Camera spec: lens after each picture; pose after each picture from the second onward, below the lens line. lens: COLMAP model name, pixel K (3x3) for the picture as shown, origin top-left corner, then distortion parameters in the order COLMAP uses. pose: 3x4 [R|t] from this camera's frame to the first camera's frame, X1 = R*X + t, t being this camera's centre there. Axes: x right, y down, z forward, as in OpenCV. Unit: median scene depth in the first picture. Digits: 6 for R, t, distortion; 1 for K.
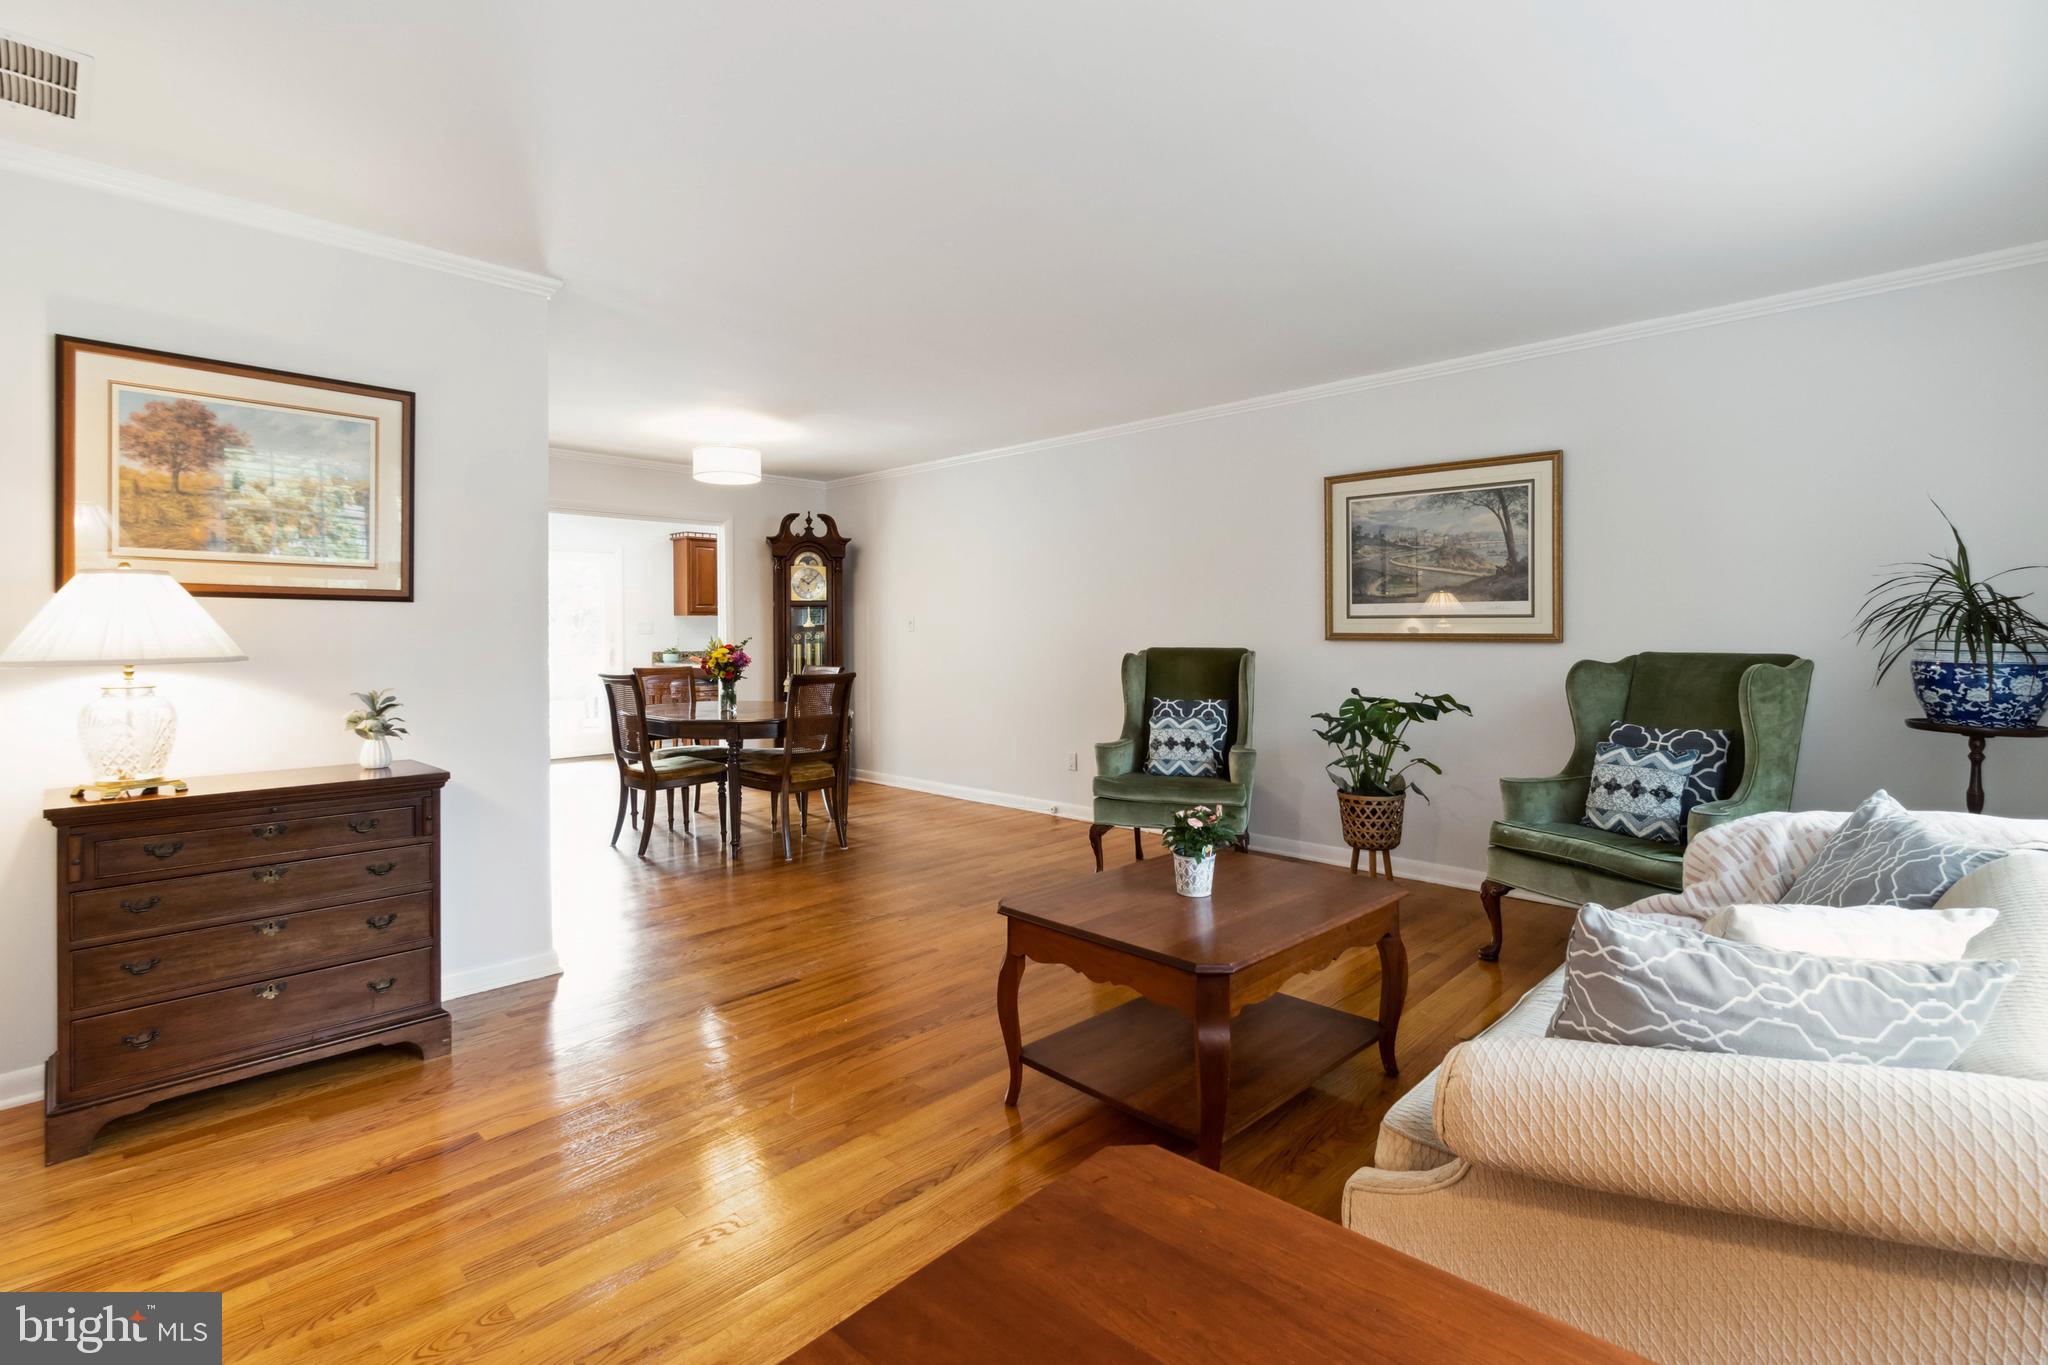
lens RADIAL K [[957.0, 0, 1021.2], [0, 957.0, 639.8], [0, 0, 1]] dist [0.002466, 0.000725]
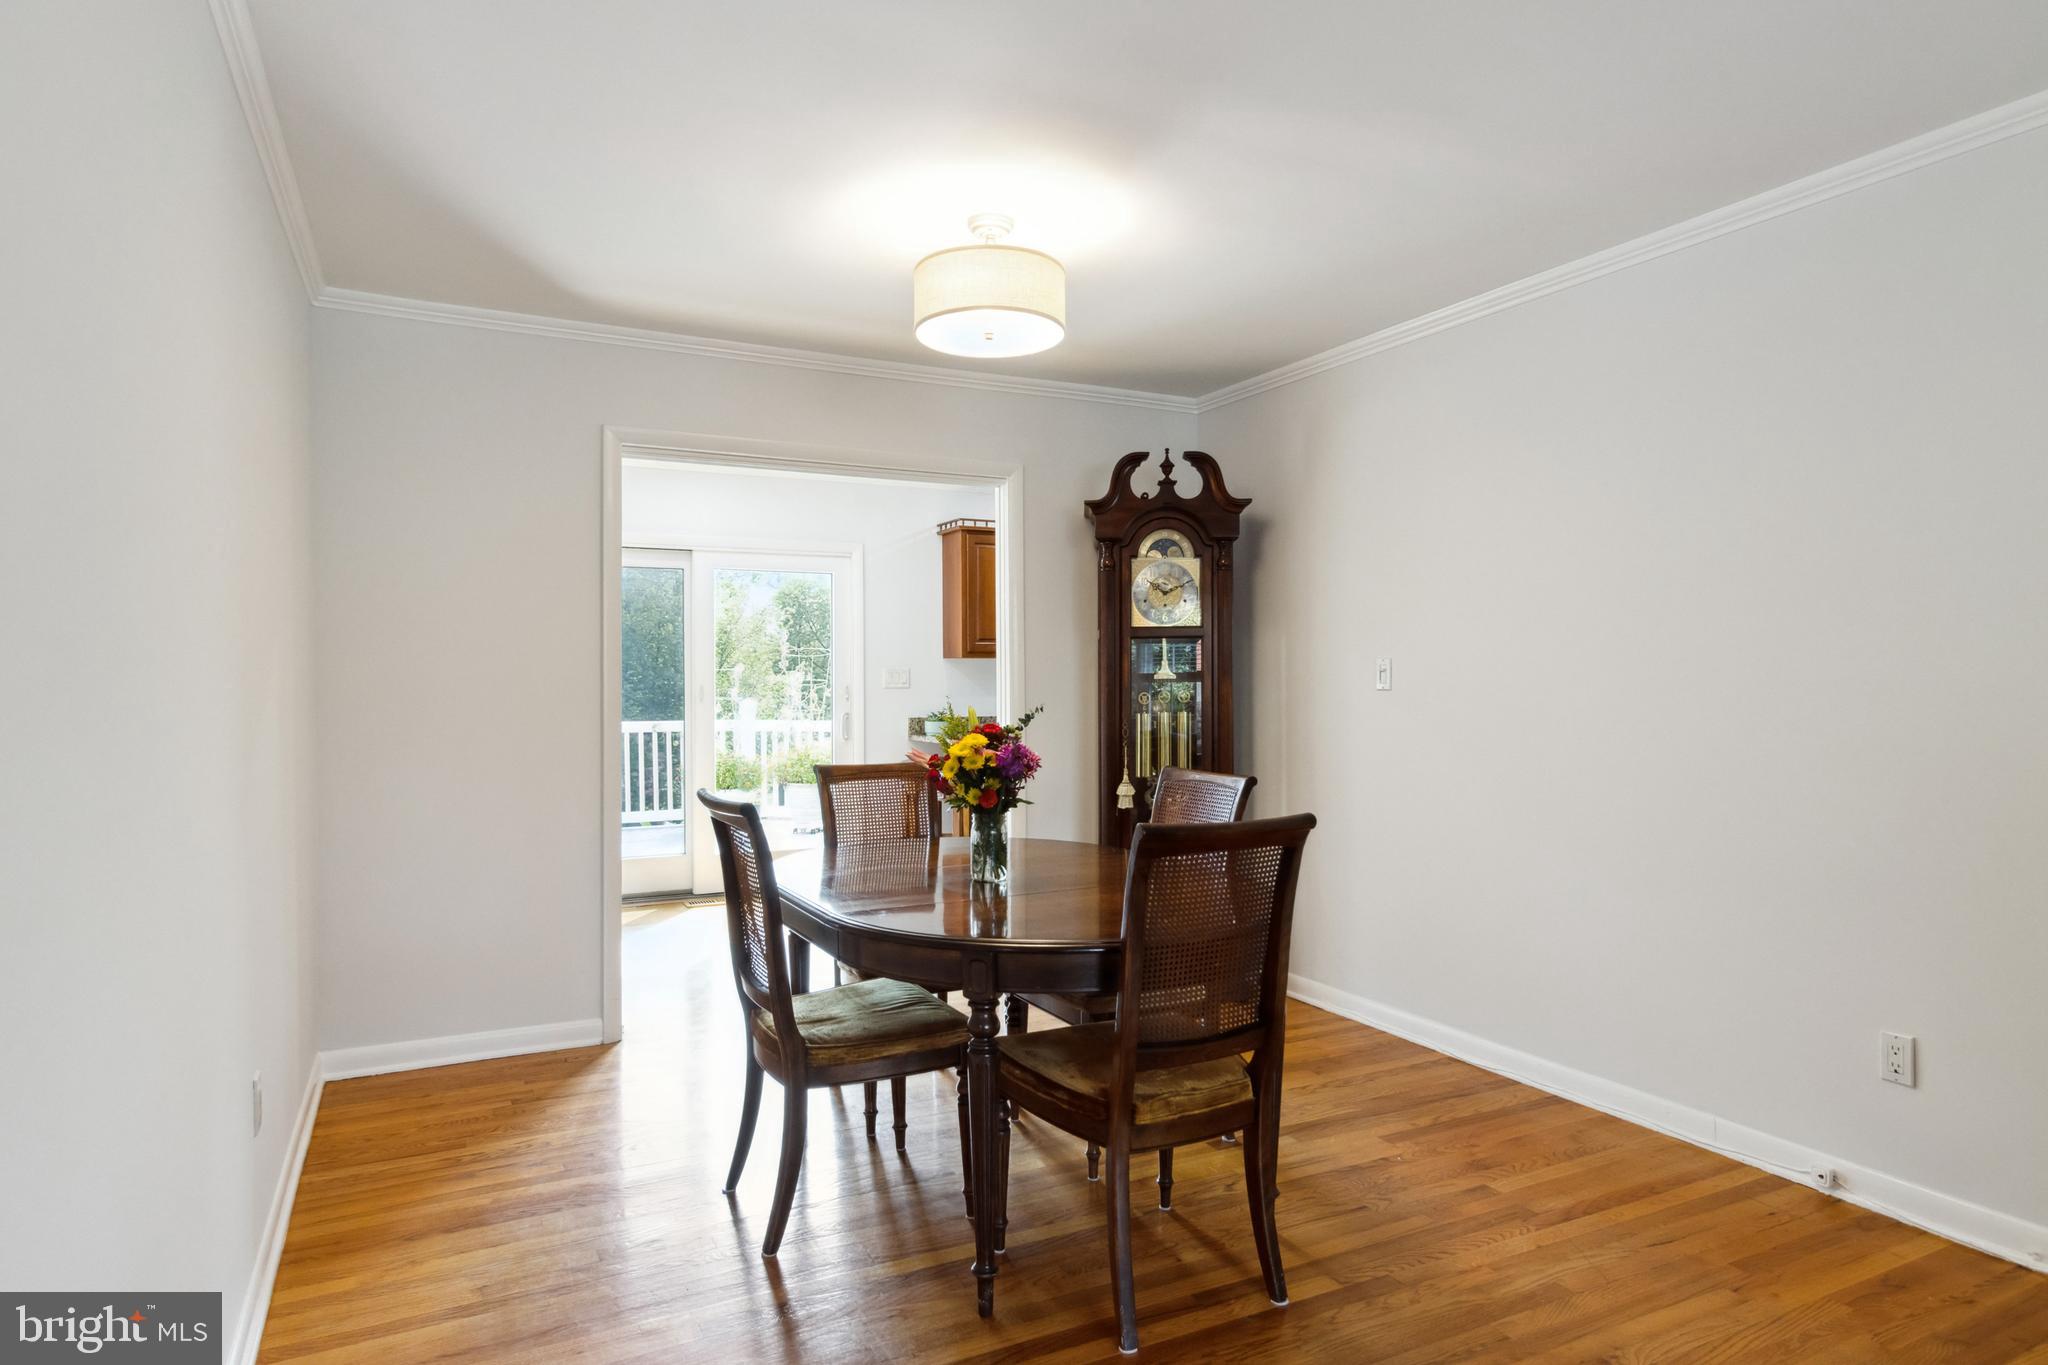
lens RADIAL K [[1194.5, 0, 1024.0], [0, 1194.5, 682.5], [0, 0, 1]] dist [-0.001798, -0.000244]
pose [[0.948079, -0.000523, -0.318034, -0.095127], [-0.000965, 0.999989, -0.004519, -0.008474], [0.318033, 0.004592, 0.948068, 0.388186]]
